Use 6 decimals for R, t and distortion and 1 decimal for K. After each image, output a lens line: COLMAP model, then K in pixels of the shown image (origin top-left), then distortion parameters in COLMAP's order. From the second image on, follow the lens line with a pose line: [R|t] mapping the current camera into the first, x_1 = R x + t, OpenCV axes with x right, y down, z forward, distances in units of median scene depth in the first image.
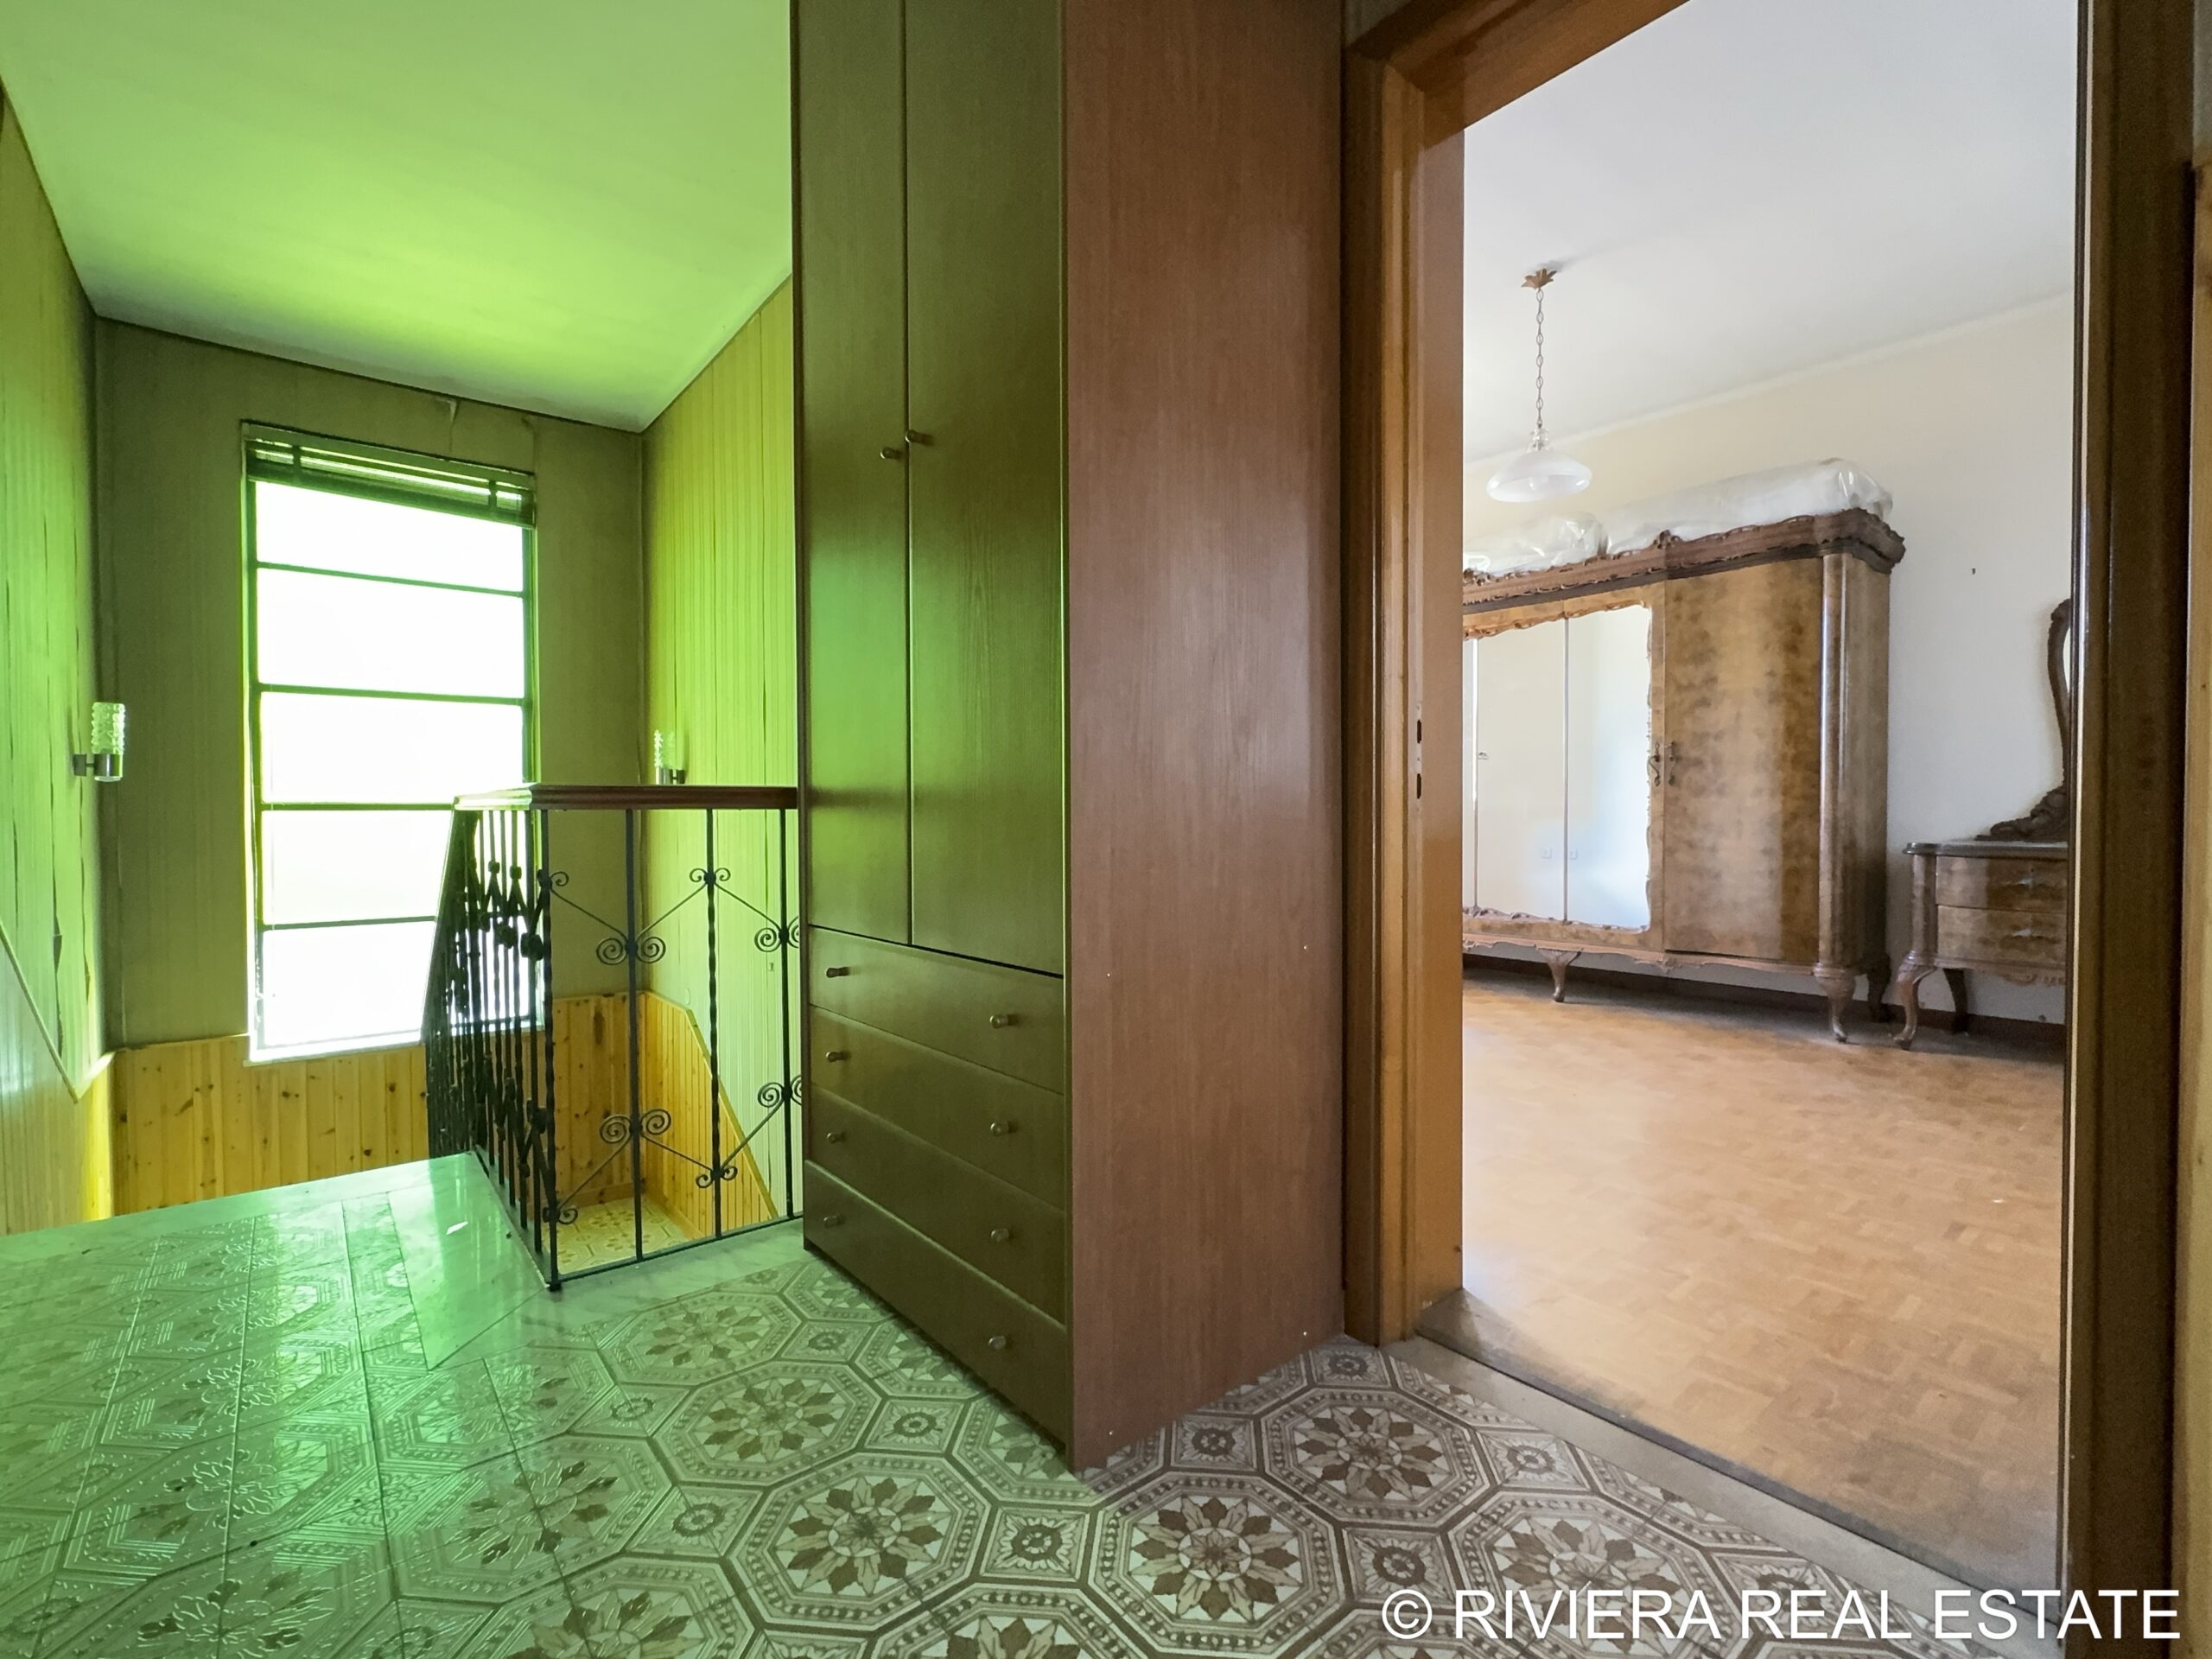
lens RADIAL K [[1002.9, 0, 1106.0], [0, 1002.9, 829.5], [0, 0, 1]] dist [-0.002154, 0.000782]
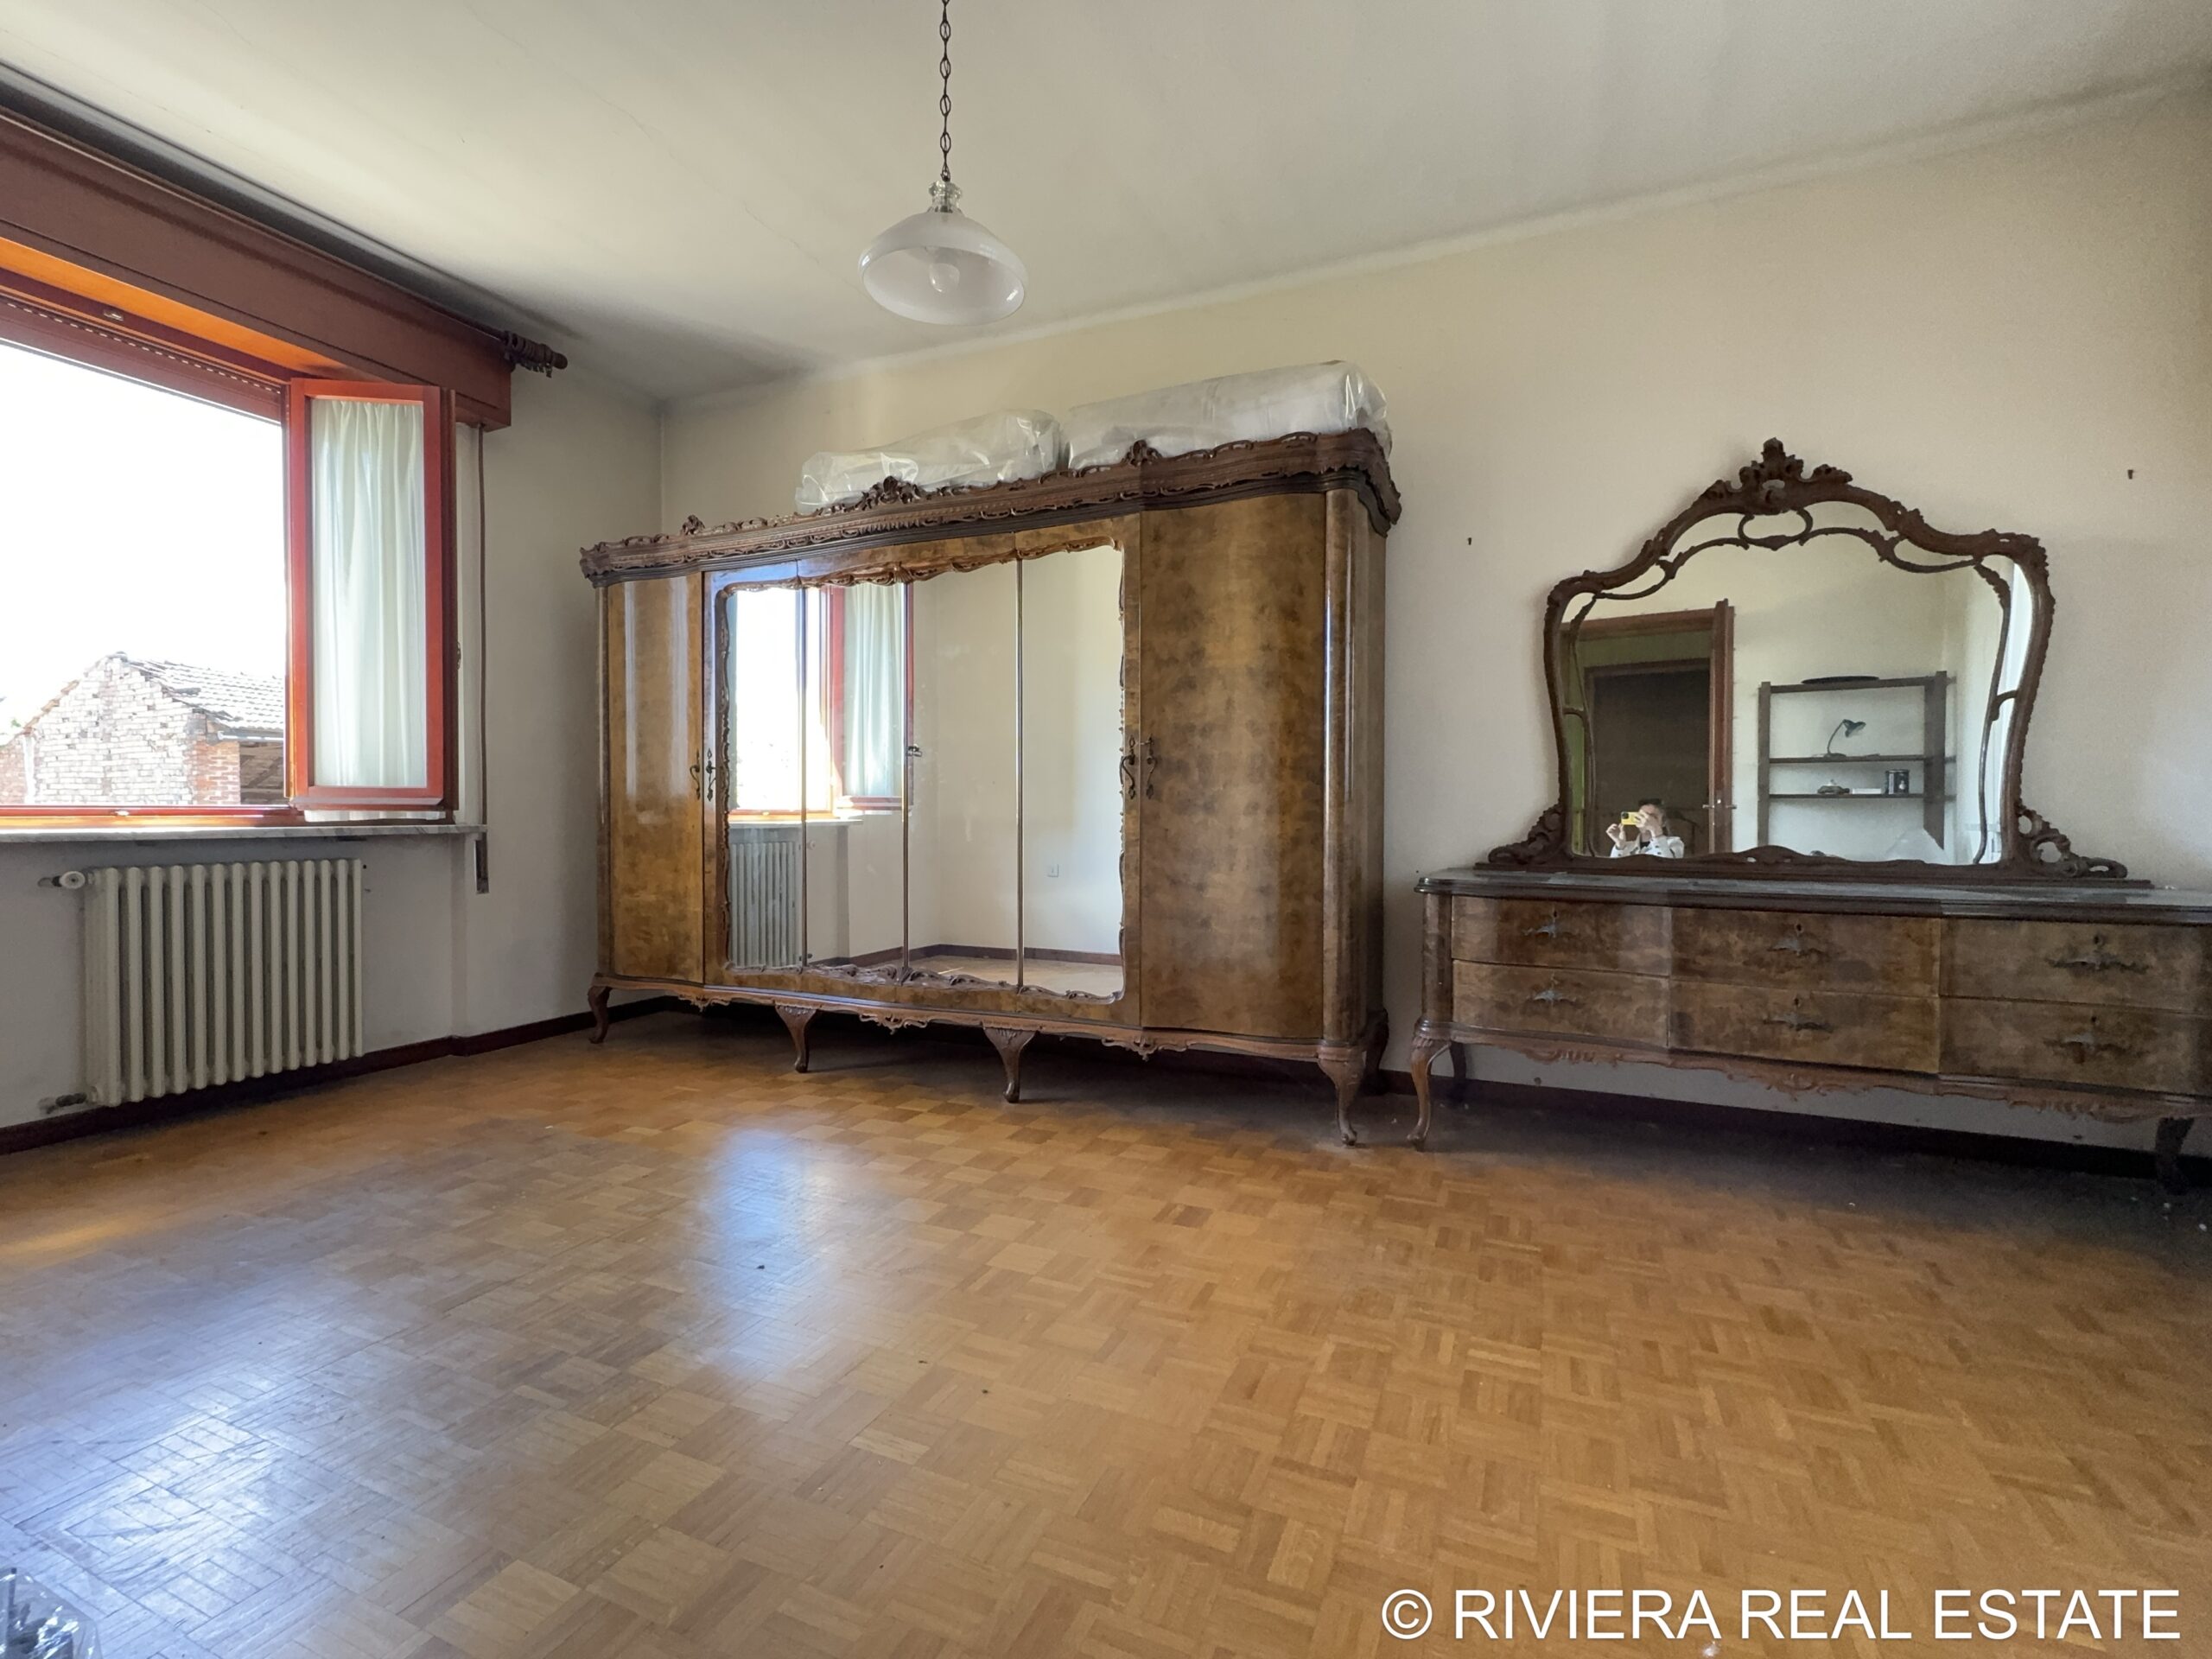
lens RADIAL K [[1002.9, 0, 1106.0], [0, 1002.9, 829.5], [0, 0, 1]] dist [-0.002154, 0.000782]
pose [[0.894391, -0.004732, 0.447260, 0.227043], [0.004707, 0.999988, 0.001166, -0.023516], [-0.447261, 0.001062, 0.894403, 0.392421]]
